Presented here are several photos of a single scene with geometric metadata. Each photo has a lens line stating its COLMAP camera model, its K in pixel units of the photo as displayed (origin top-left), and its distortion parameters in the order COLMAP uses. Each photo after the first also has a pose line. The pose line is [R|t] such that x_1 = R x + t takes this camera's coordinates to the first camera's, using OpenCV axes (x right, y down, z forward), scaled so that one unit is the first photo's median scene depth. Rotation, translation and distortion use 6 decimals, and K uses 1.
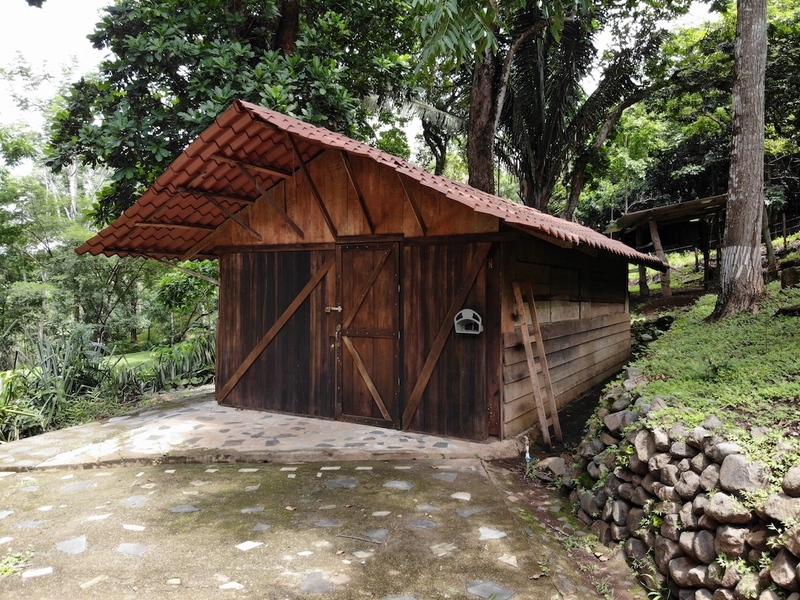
lens RADIAL K [[594.6, 0, 401.3], [0, 594.6, 284.1], [0, 0, 1]] dist [0.096547, -0.259952]
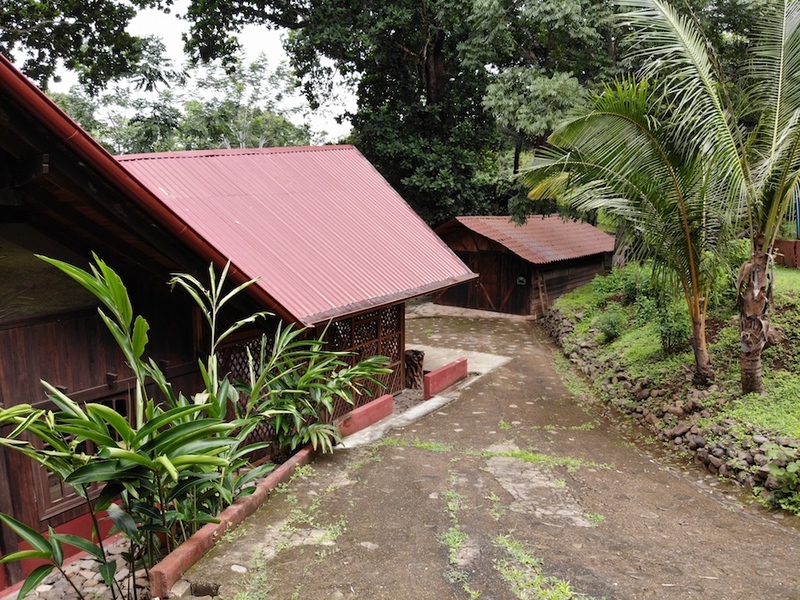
lens RADIAL K [[594.6, 0, 401.3], [0, 594.6, 284.1], [0, 0, 1]] dist [0.096547, -0.259952]
pose [[0.990236, 0.014460, -0.138648, -0.081982], [0.005553, 0.989724, 0.142884, -0.378491], [0.139289, -0.142259, 0.979980, -2.249308]]
